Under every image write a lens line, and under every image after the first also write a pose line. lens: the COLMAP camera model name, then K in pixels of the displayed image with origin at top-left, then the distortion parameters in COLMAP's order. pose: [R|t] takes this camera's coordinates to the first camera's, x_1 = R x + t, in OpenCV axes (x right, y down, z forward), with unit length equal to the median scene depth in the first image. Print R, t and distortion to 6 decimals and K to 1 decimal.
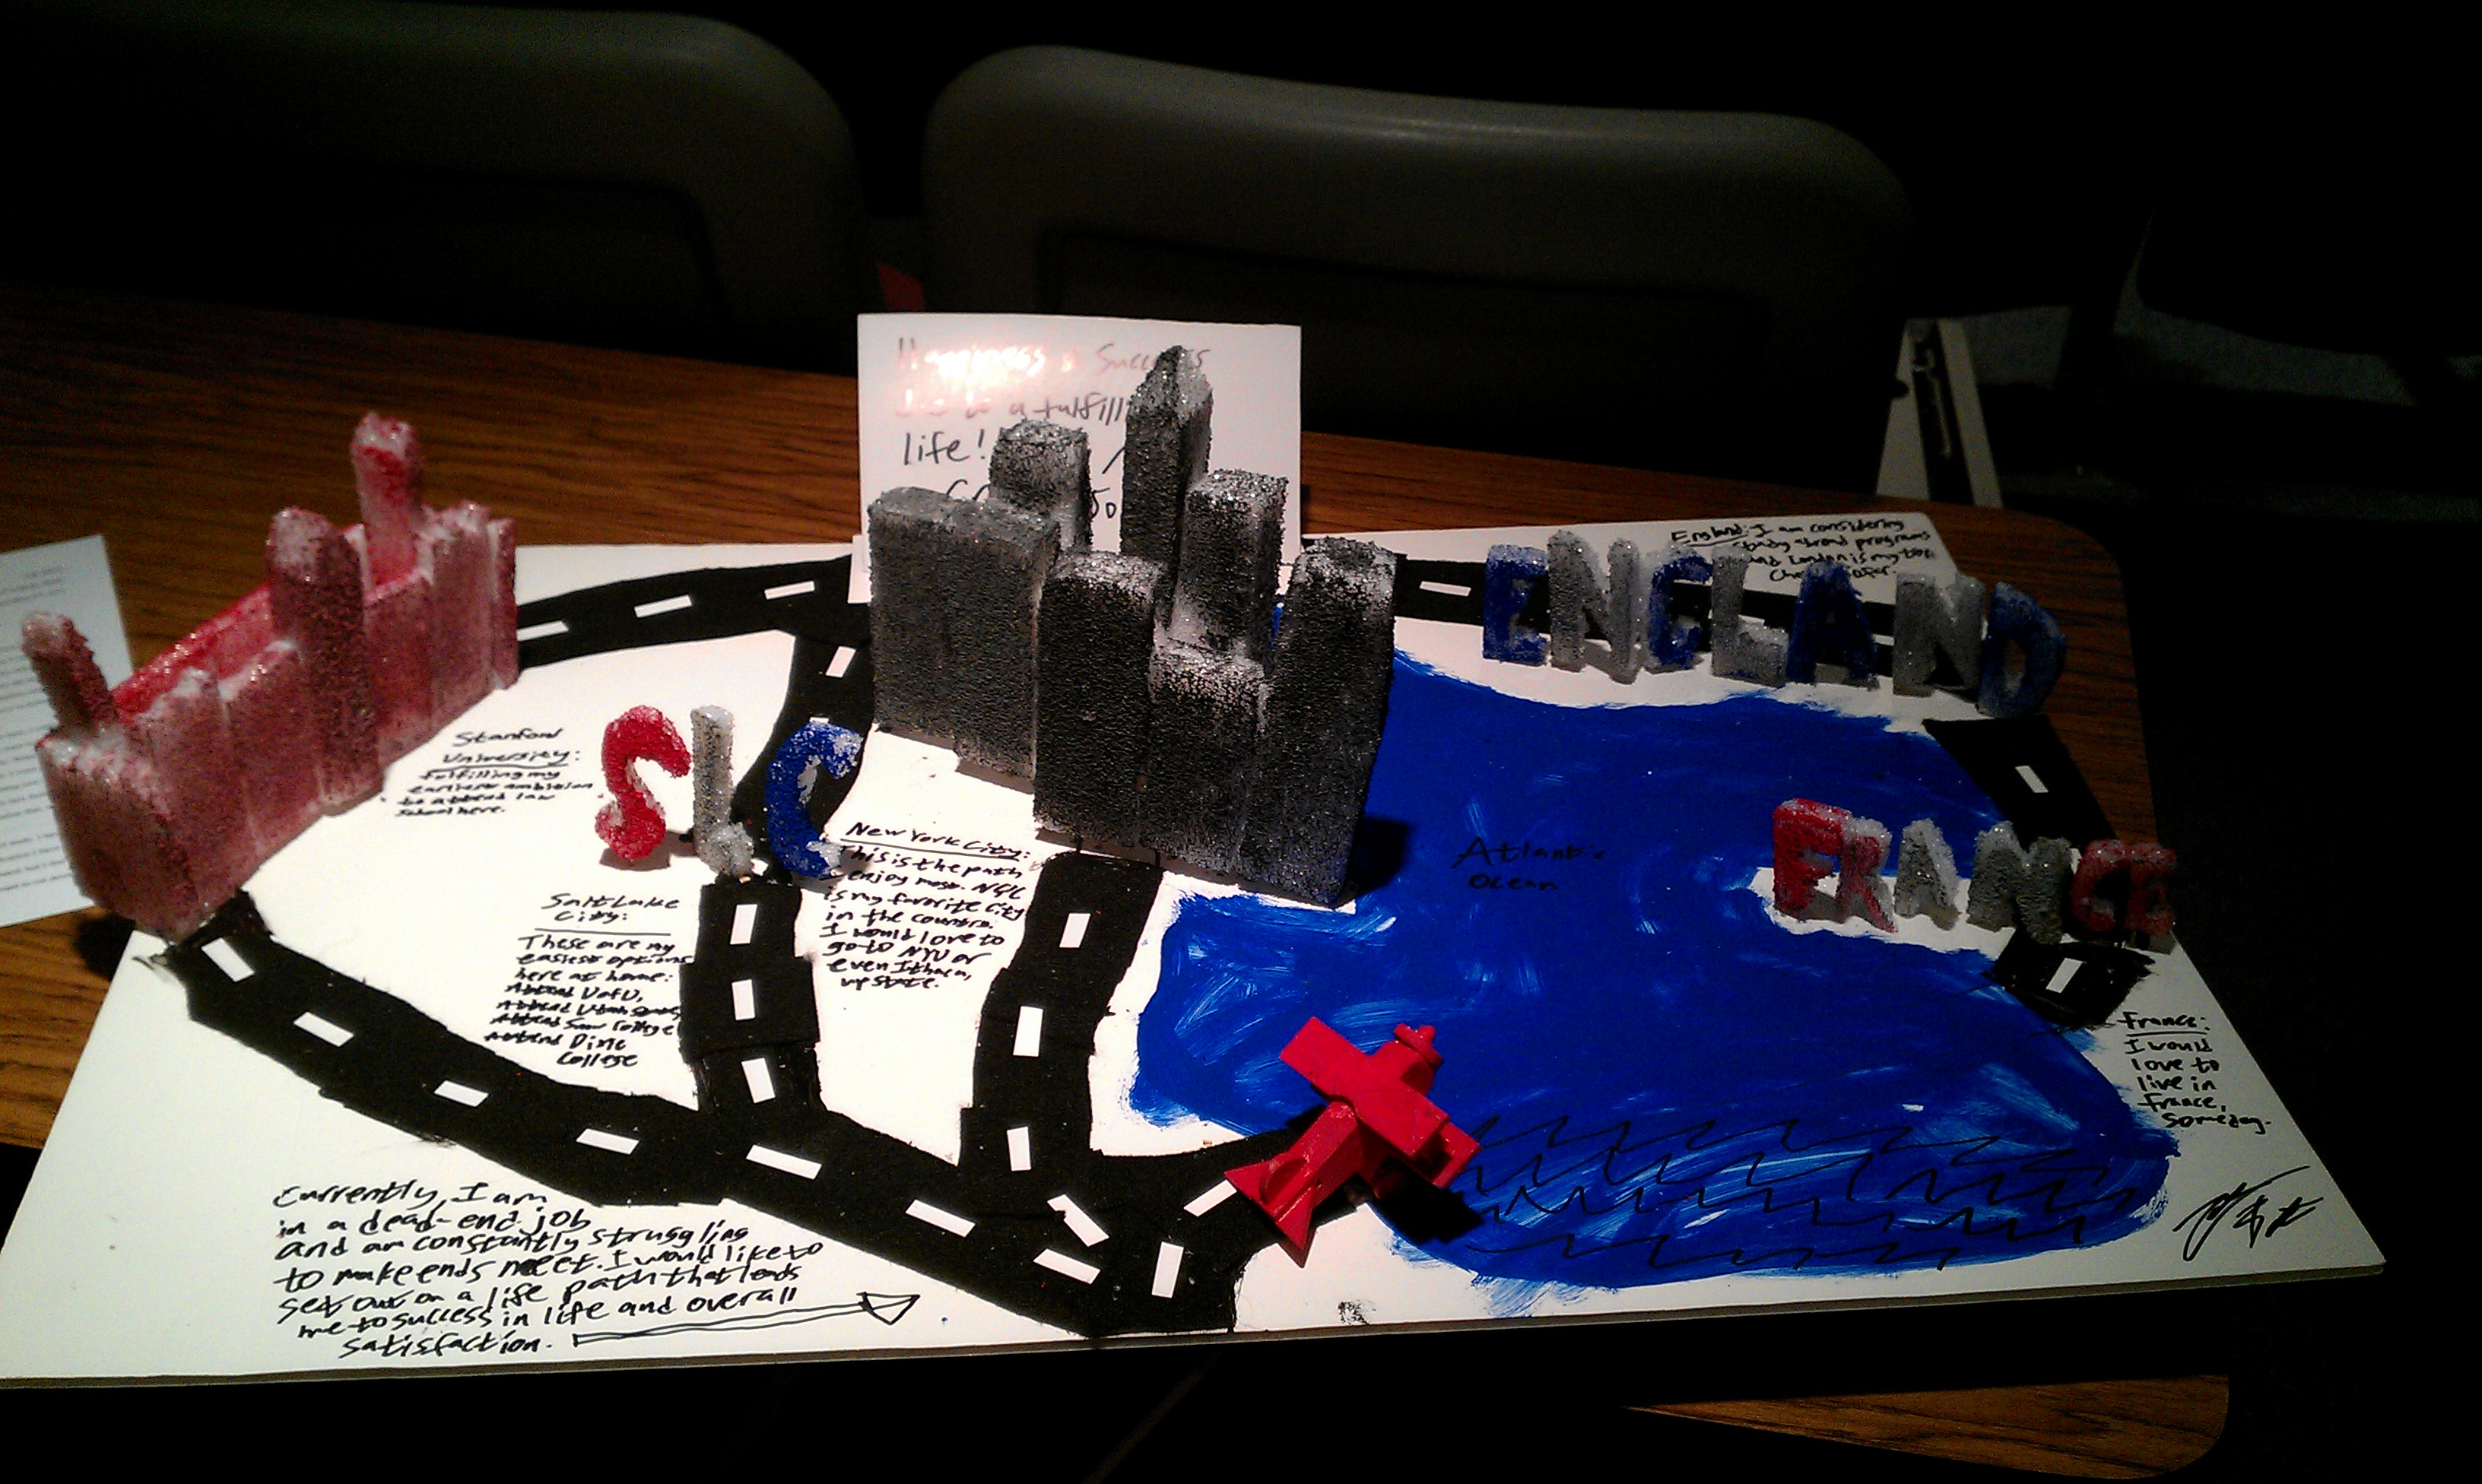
lens RADIAL K [[2691.8, 0, 1232.9], [0, 2691.8, 783.1], [0, 0, 1]] dist [-0.009439, 0.000000]
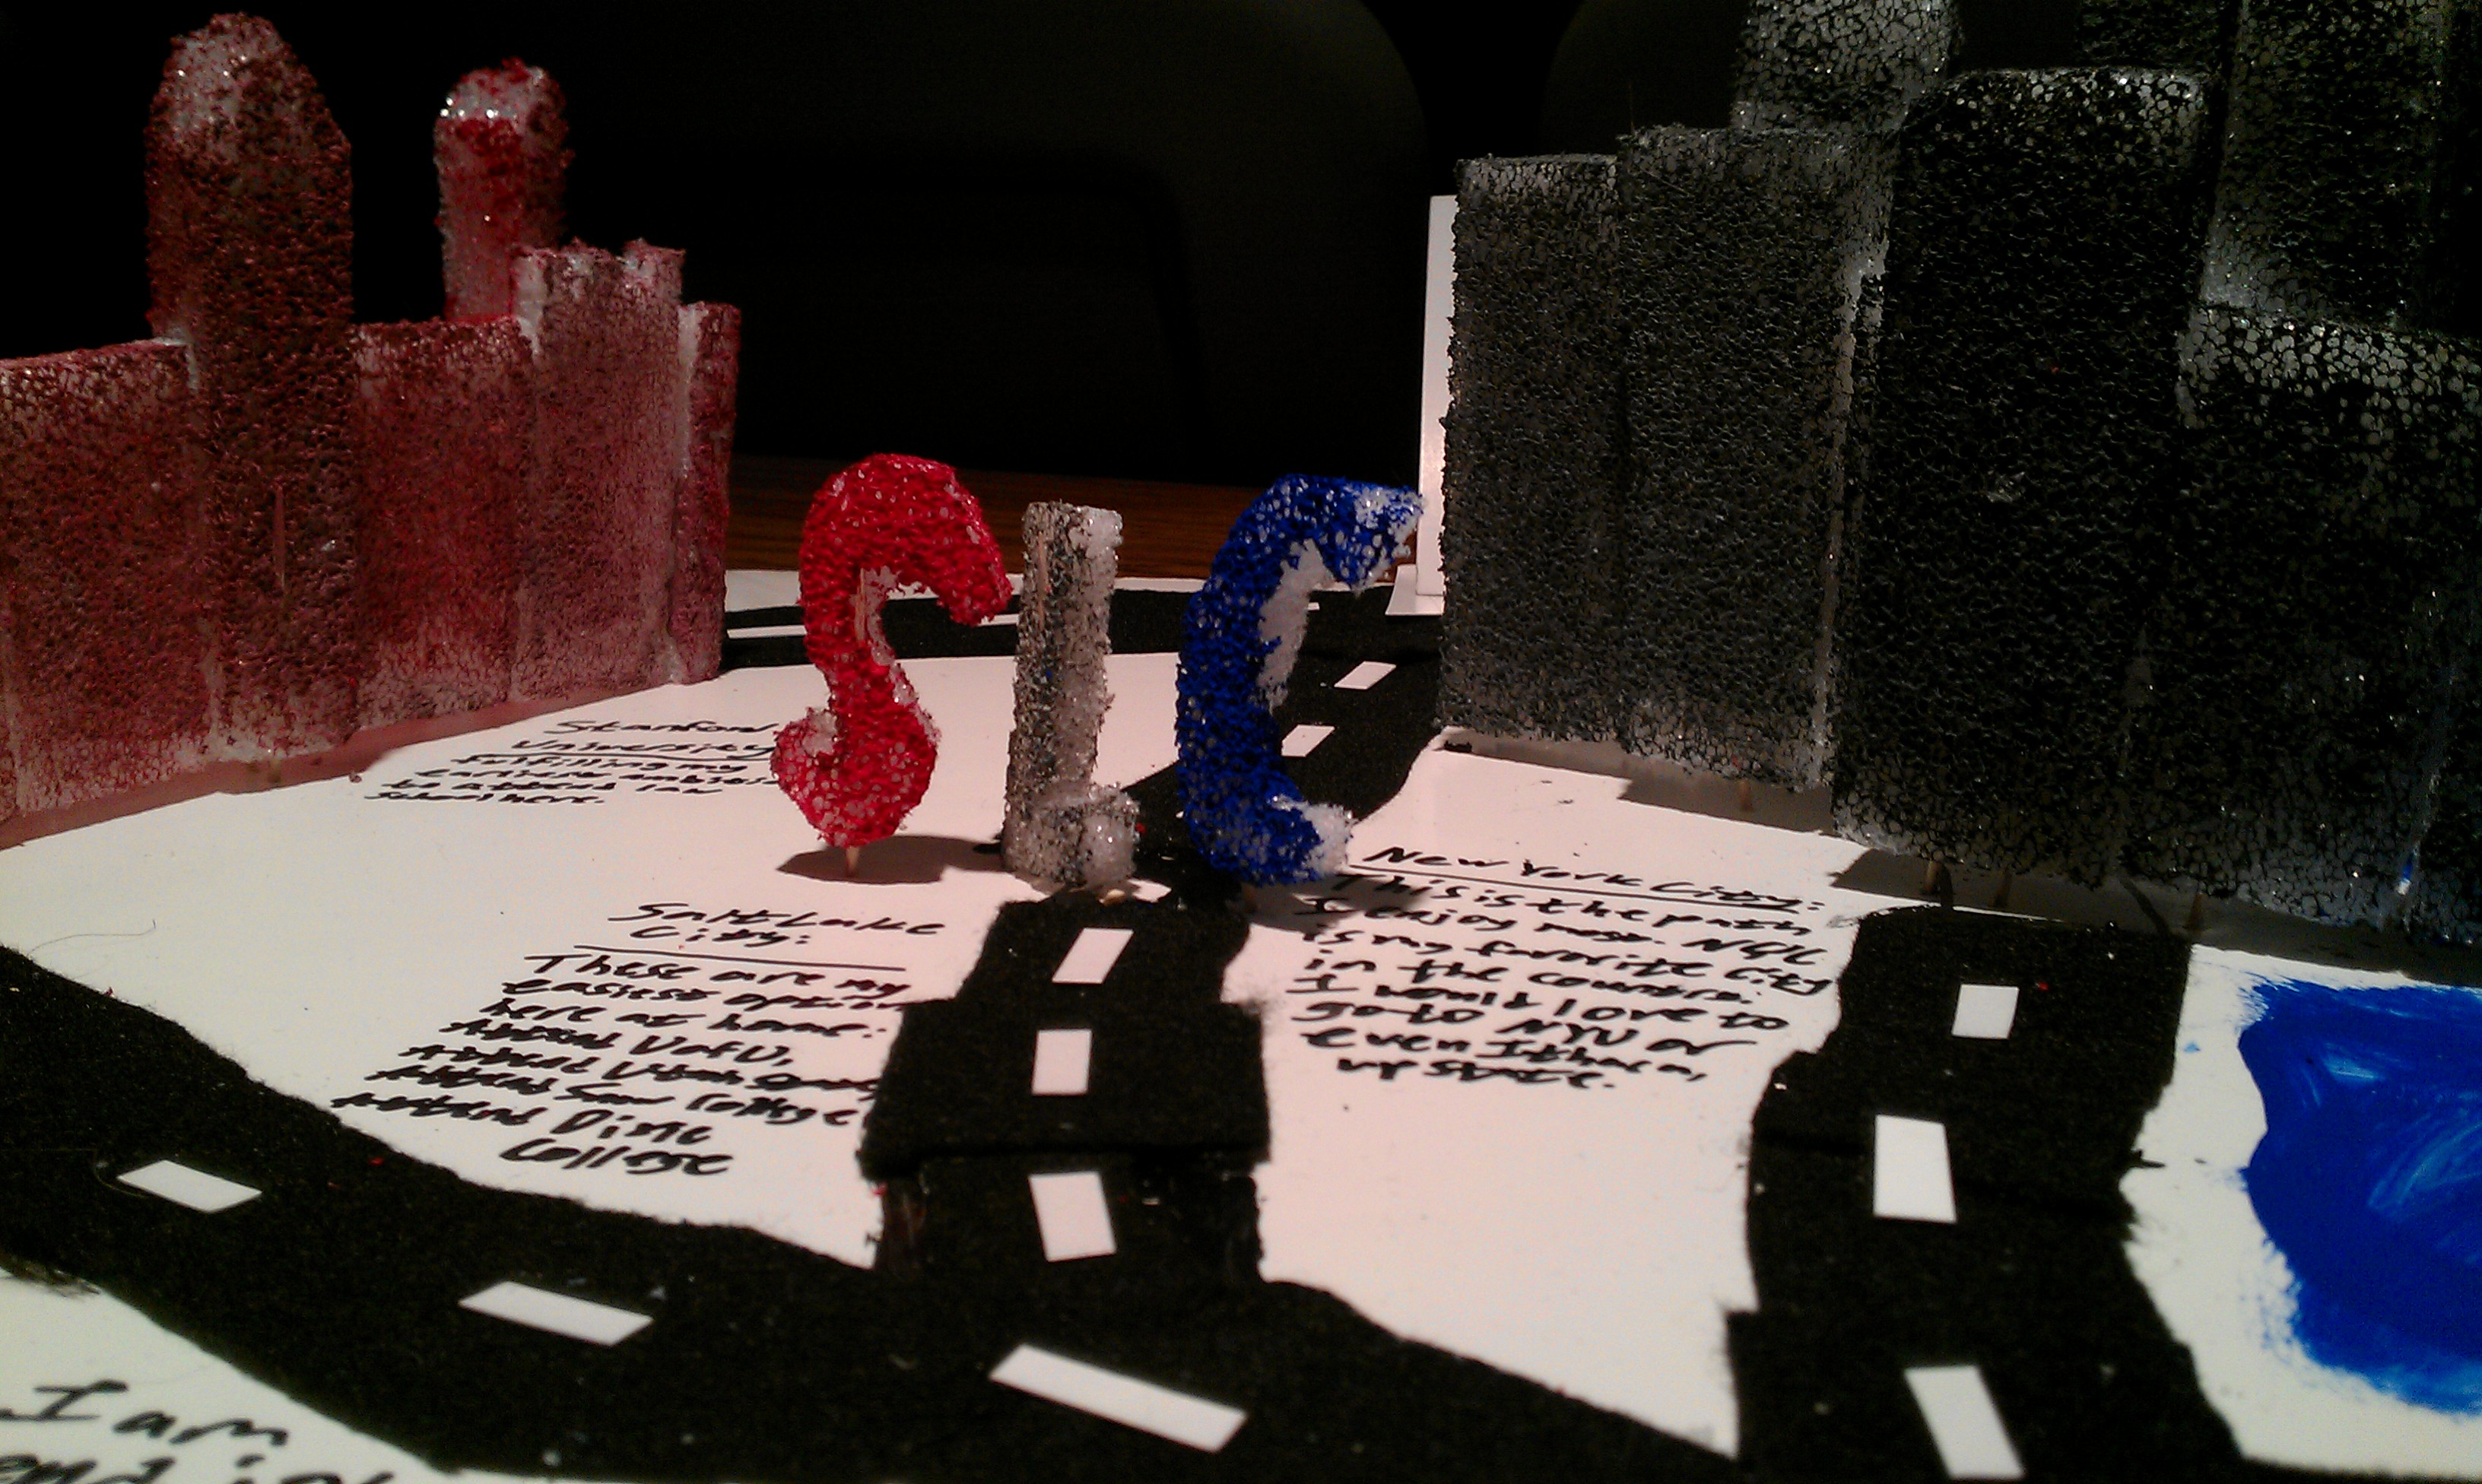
lens RADIAL K [[2691.8, 0, 1222.3], [0, 2691.8, 751.4], [0, 0, 1]] dist [-0.009439, 0.000000]
pose [[0.981545, 0.008926, -0.191021, -0.092868], [-0.075097, 0.936654, -0.342110, 0.157729], [0.175867, 0.350142, 0.920039, 0.654700]]
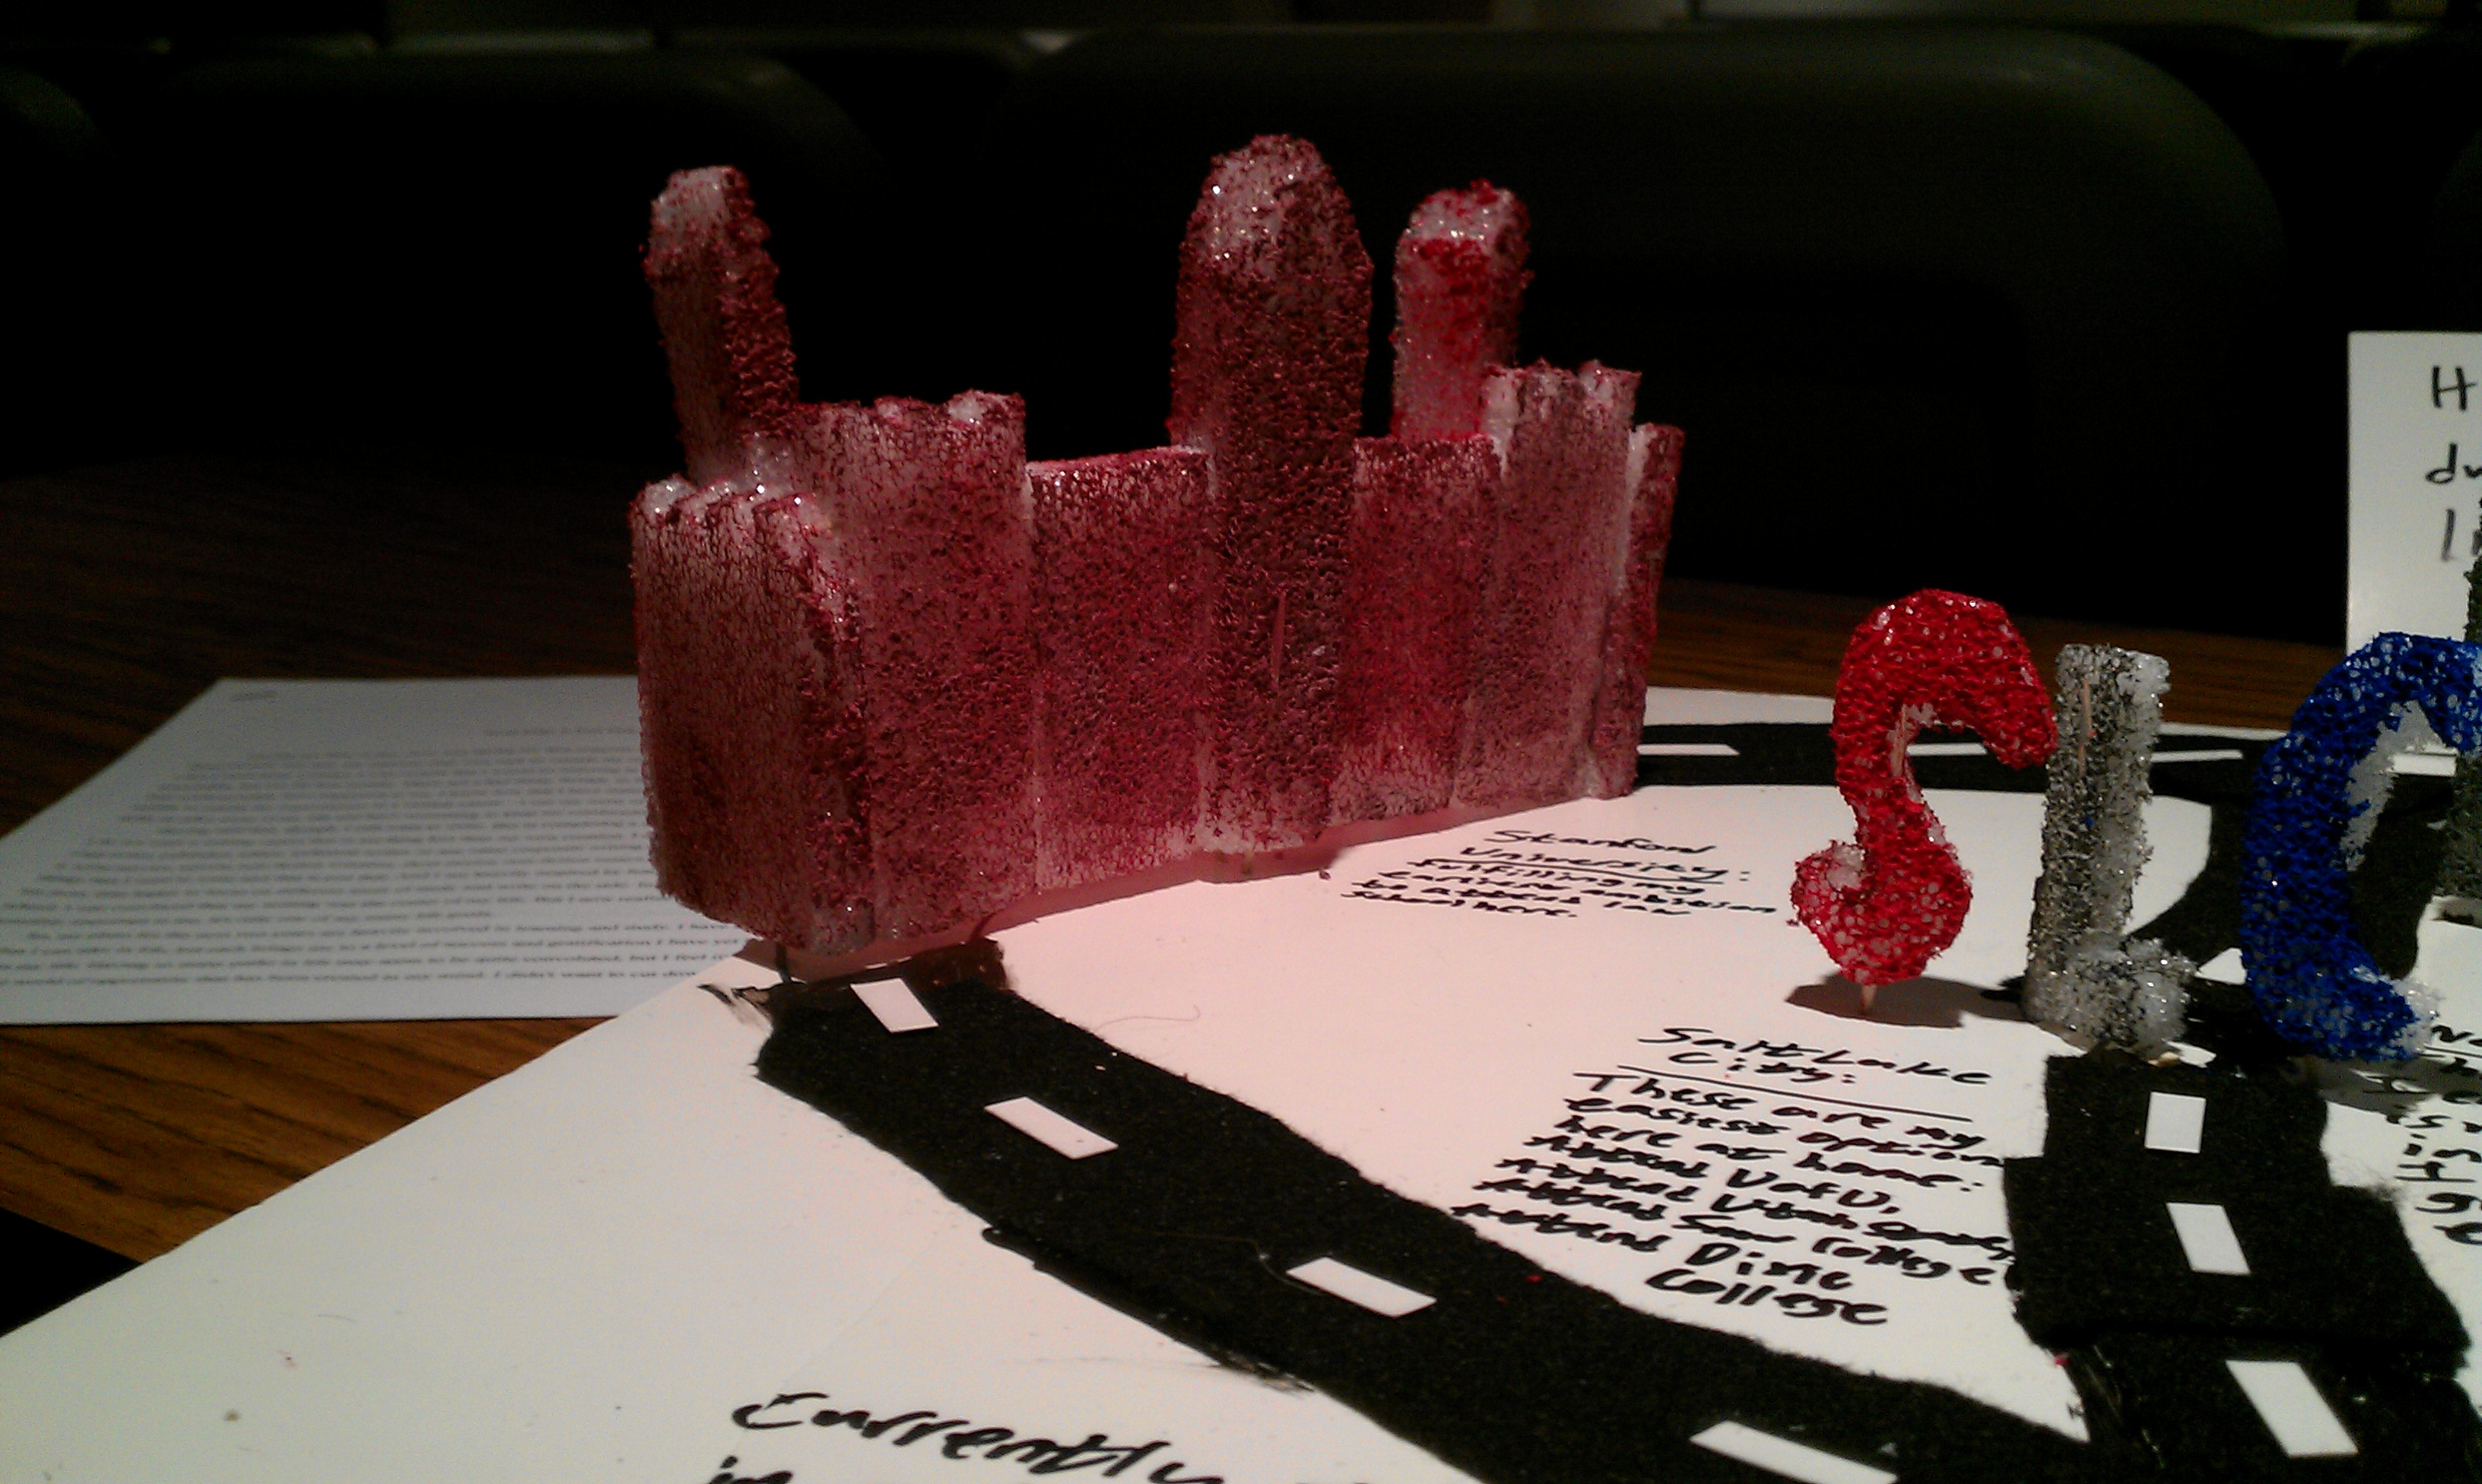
lens RADIAL K [[2691.8, 0, 1250.0], [0, 2691.8, 703.1], [0, 0, 1]] dist [-0.009439, 0.000000]
pose [[0.922233, 0.051037, -0.383251, -0.163731], [-0.203081, 0.907443, -0.367840, 0.163991], [0.329004, 0.417065, 0.847238, 0.637833]]
